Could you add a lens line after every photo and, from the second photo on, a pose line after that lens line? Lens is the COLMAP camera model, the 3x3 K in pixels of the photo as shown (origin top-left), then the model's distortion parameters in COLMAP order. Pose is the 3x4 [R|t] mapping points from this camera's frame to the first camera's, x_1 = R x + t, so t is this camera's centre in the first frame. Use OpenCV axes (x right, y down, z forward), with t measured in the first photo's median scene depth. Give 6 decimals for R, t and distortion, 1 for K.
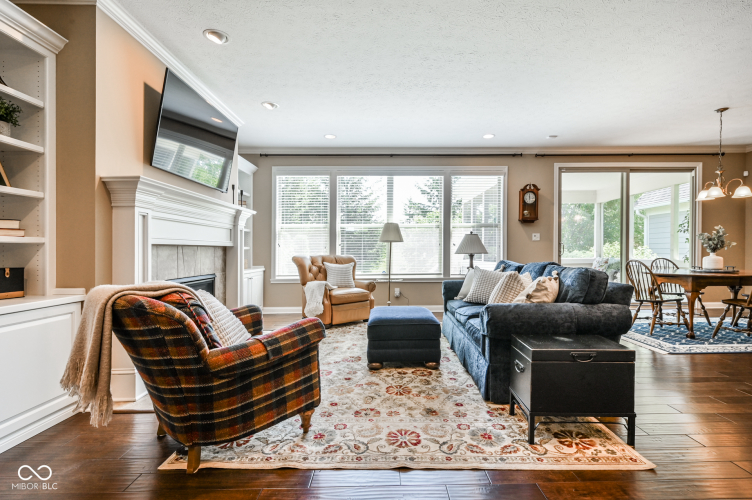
lens RADIAL K [[359.7, 0, 392.1], [0, 359.7, 251.8], [0, 0, 1]] dist [0.003447, 0.000506]
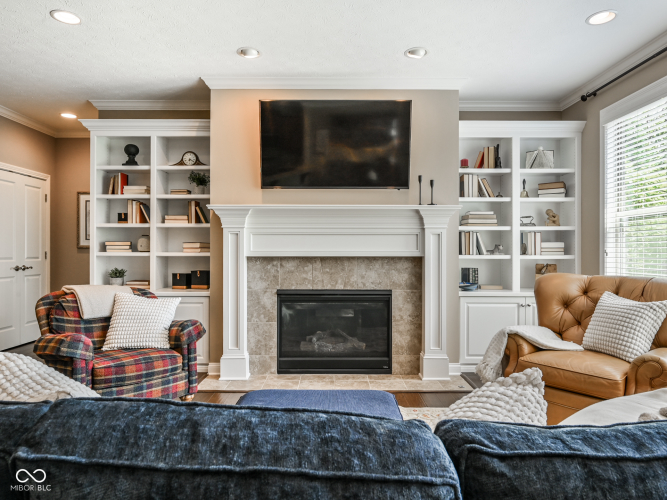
lens RADIAL K [[433.2, 0, 333.5], [0, 433.2, 250.0], [0, 0, 1]] dist [0.026834, 0.000740]
pose [[-0.019918, 0.000170, -0.999802, 0.388610], [-0.005400, 0.999985, 0.000278, -0.023676], [0.999787, 0.005404, -0.019917, 0.677818]]
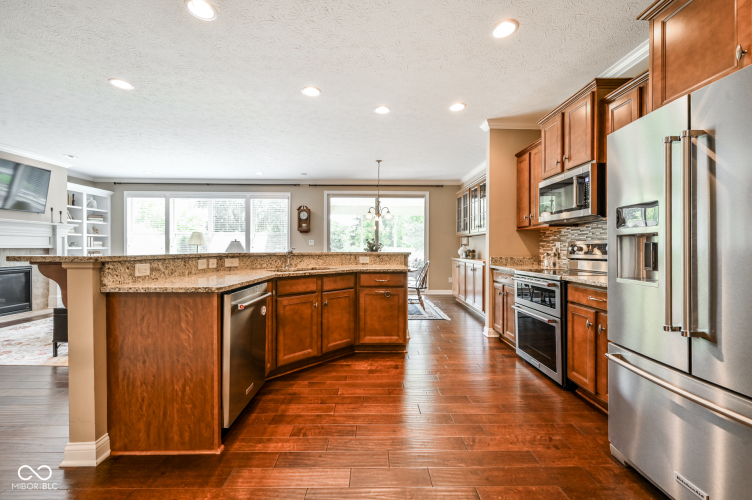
lens RADIAL K [[300.6, 0, 376.0], [0, 300.6, 250.0], [0, 0, 1]] dist [-0.000320, 0.000146]
pose [[0.999920, 0.011322, -0.005696, 0.761185], [-0.011286, 0.999916, 0.006312, -0.025478], [0.005767, -0.006248, 0.999964, -0.215021]]
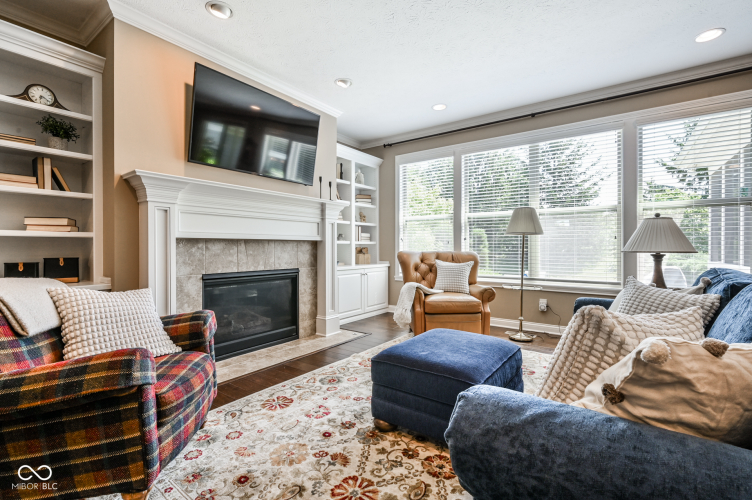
lens RADIAL K [[340.2, 0, 374.5], [0, 340.2, 243.3], [0, 0, 1]] dist [0.001412, 0.000029]
pose [[0.791169, 0.000552, -0.611598, 0.185960], [-0.007764, 0.999928, -0.009142, -0.000751], [0.611549, 0.011982, 0.791116, 0.299211]]
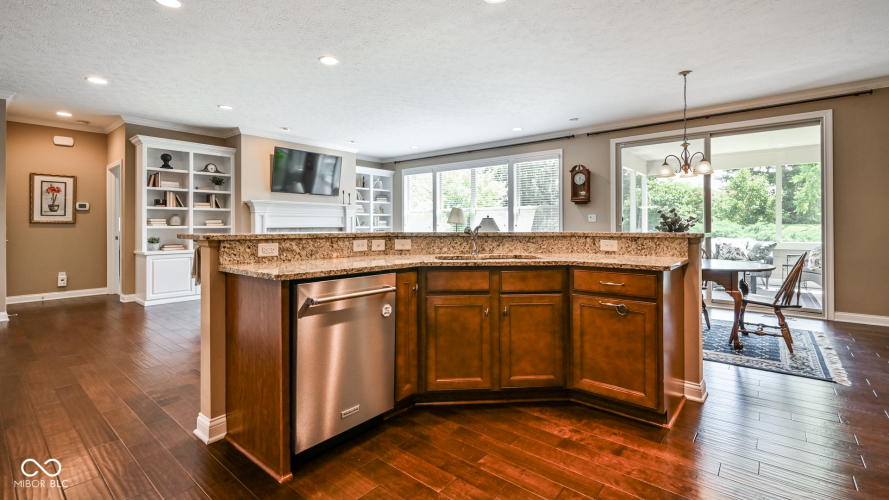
lens RADIAL K [[395.4, 0, 448.4], [0, 395.4, 223.3], [0, 0, 1]] dist [-0.001412, -0.000233]
pose [[0.758391, 0.001996, -0.651797, 0.917738], [-0.004888, 0.999985, -0.002625, -0.025792], [0.651782, 0.005176, 0.758389, -0.065193]]
